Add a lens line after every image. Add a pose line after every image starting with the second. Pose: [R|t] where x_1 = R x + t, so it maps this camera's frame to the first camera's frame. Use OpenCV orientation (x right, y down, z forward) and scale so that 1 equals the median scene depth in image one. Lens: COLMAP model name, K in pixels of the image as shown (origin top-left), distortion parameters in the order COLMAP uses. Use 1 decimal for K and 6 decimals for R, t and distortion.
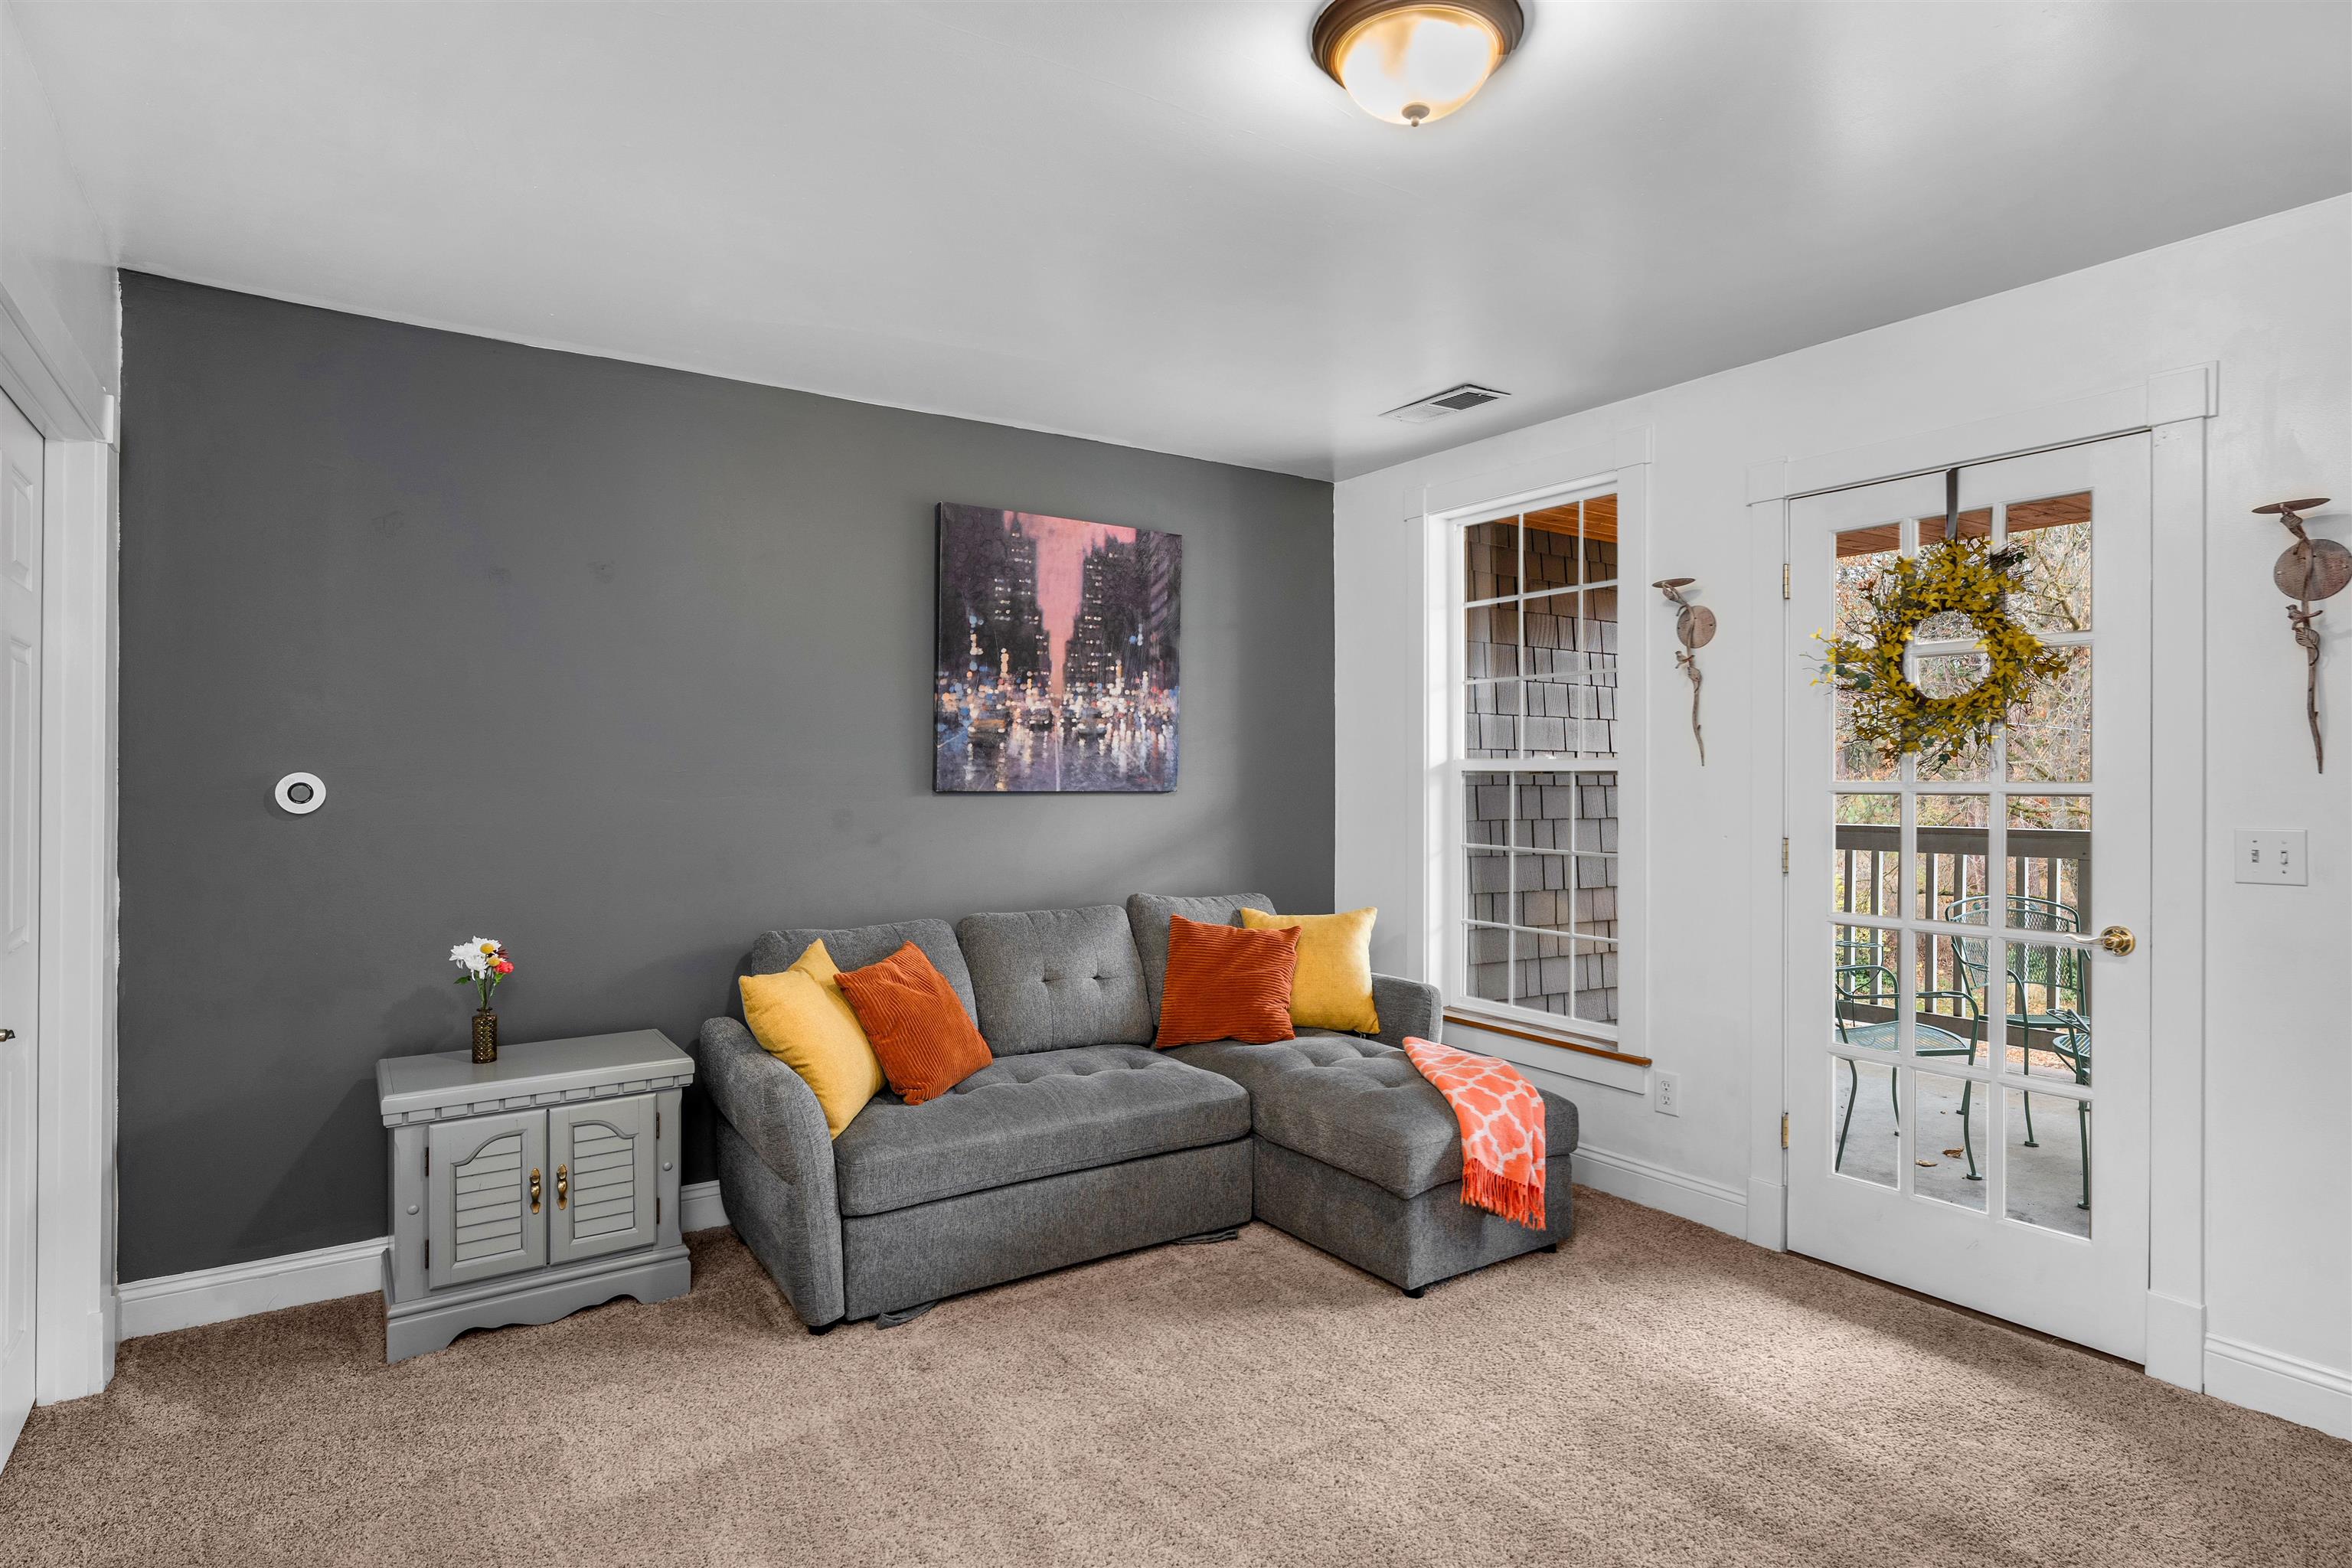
lens RADIAL K [[1233.6, 0, 1182.4], [0, 1233.6, 780.1], [0, 0, 1]] dist [0.002356, -0.000991]
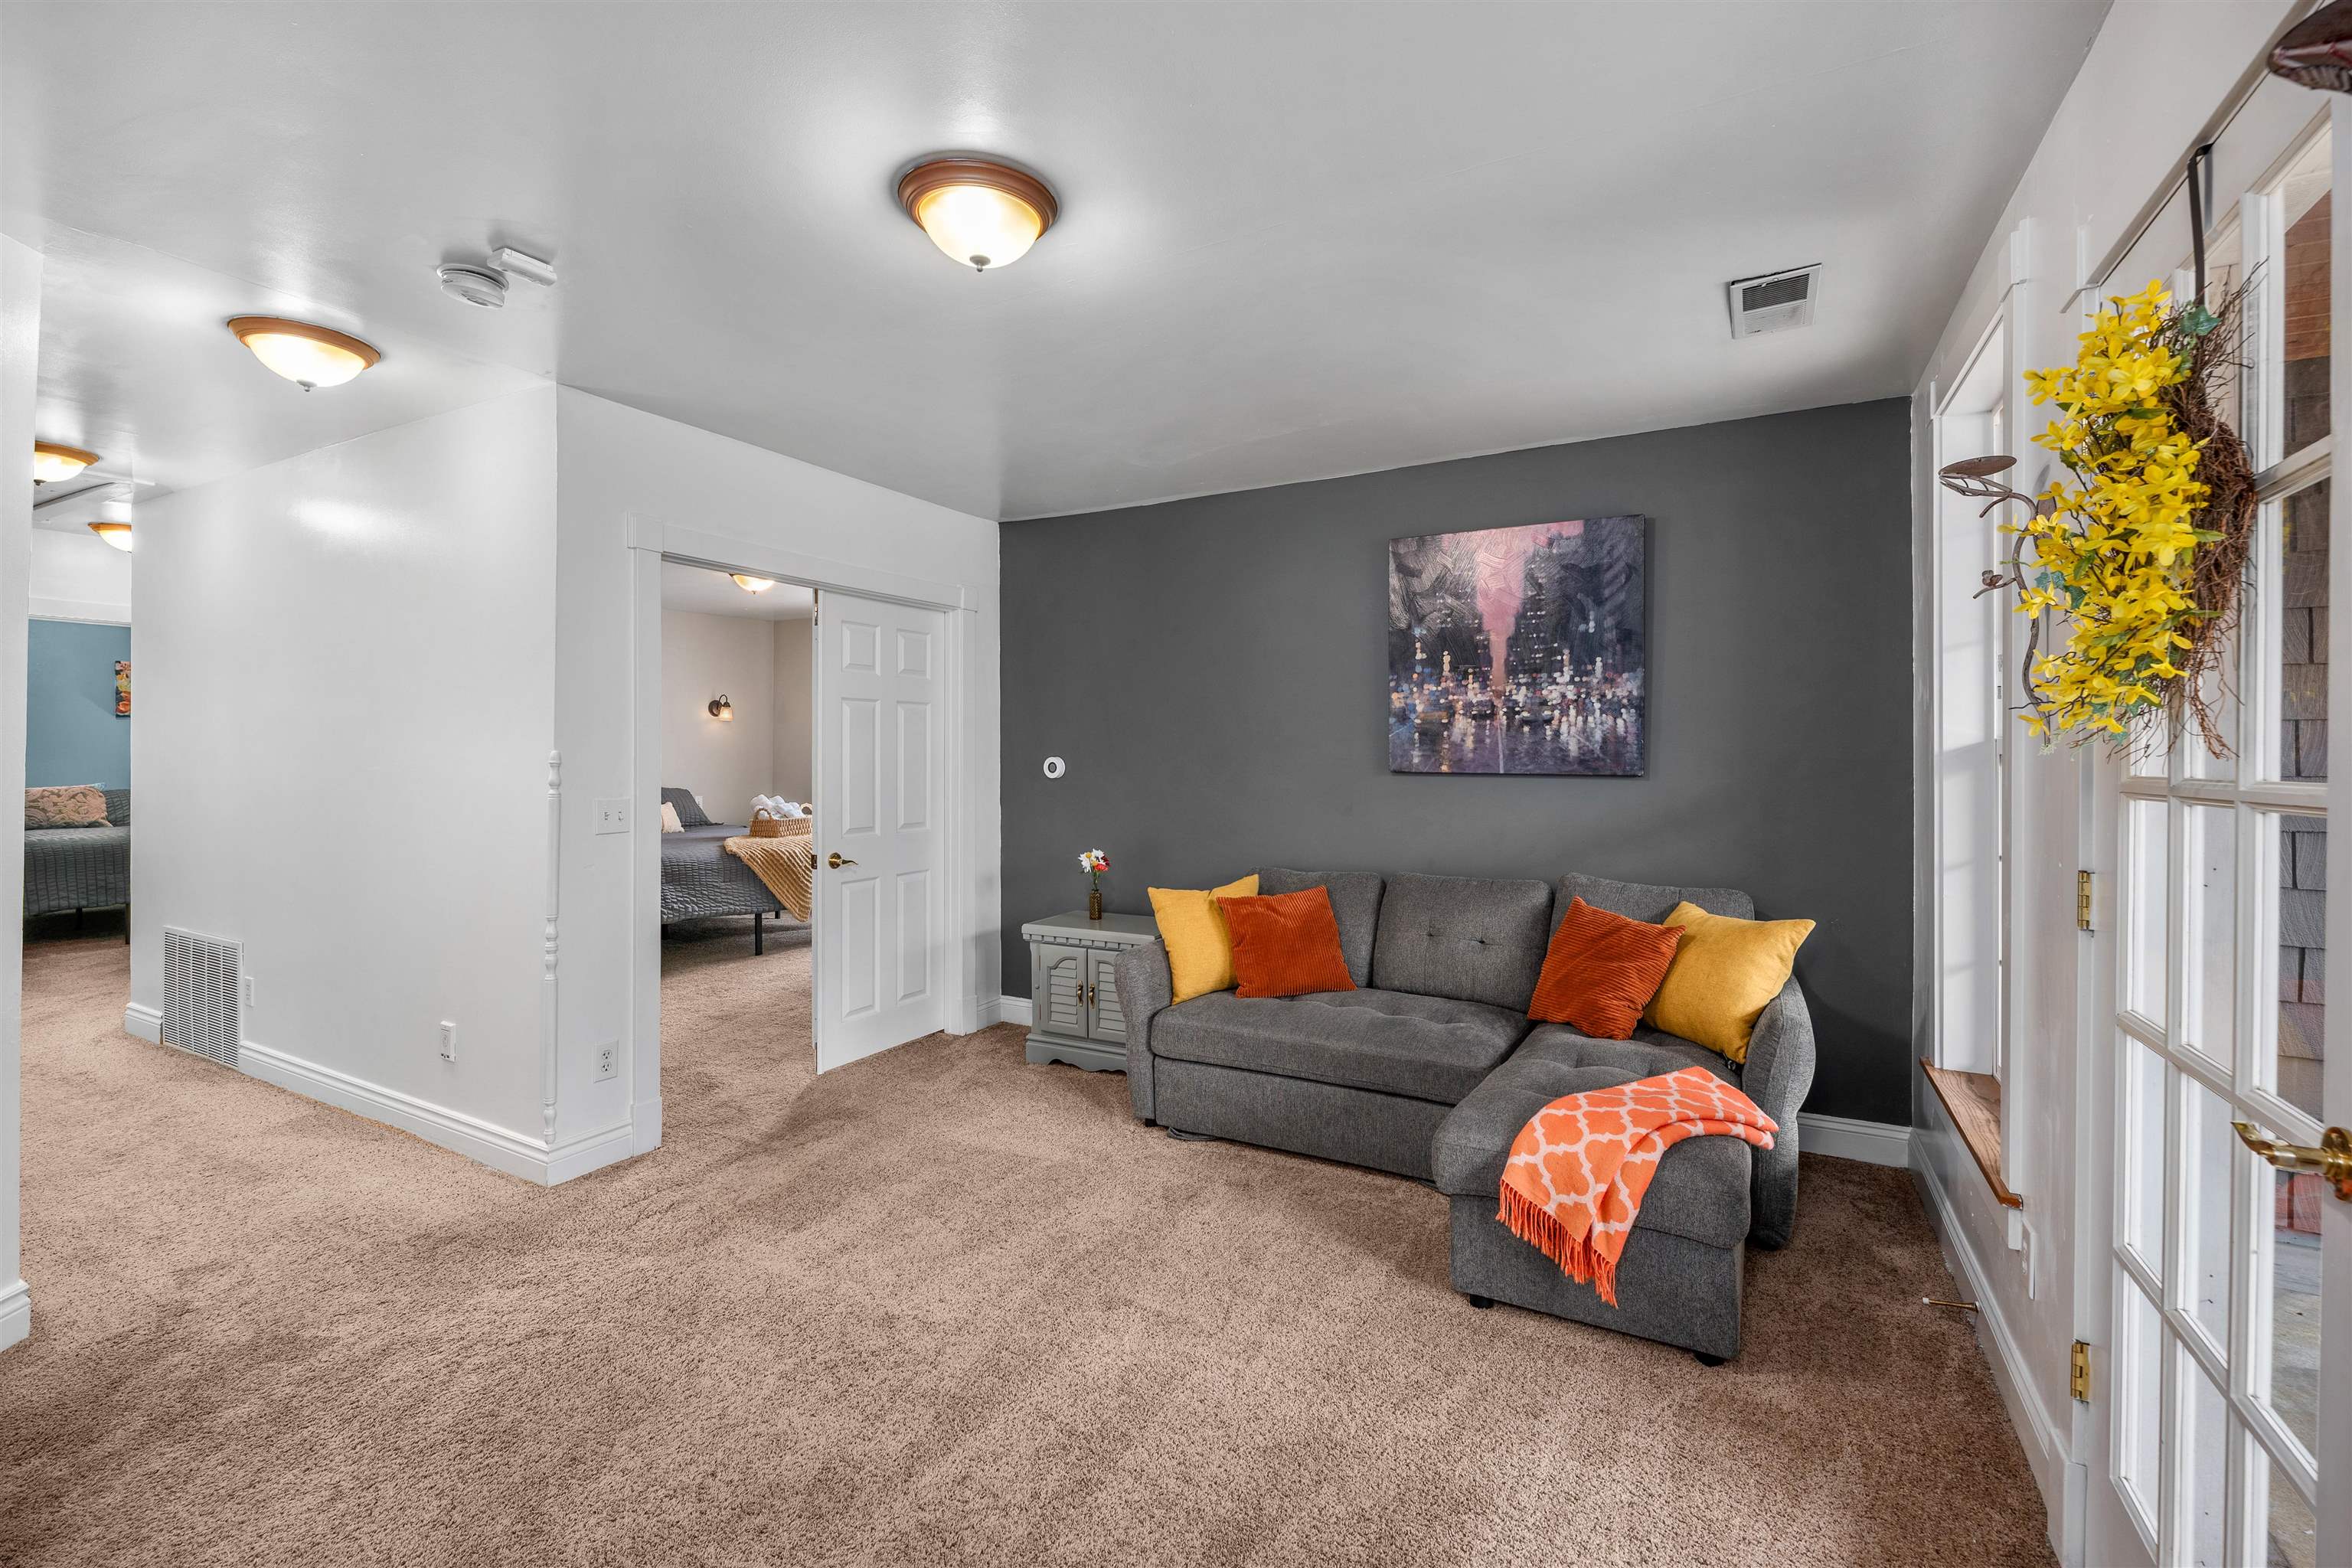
lens RADIAL K [[1017.3, 0, 1179.5], [0, 1017.3, 762.4], [0, 0, 1]] dist [0.000804, 0.000011]
pose [[0.454626, 0.006357, -0.890660, 0.603457], [-0.002144, 0.999979, 0.006043, -0.005916], [0.890680, -0.000838, 0.454630, 0.333151]]
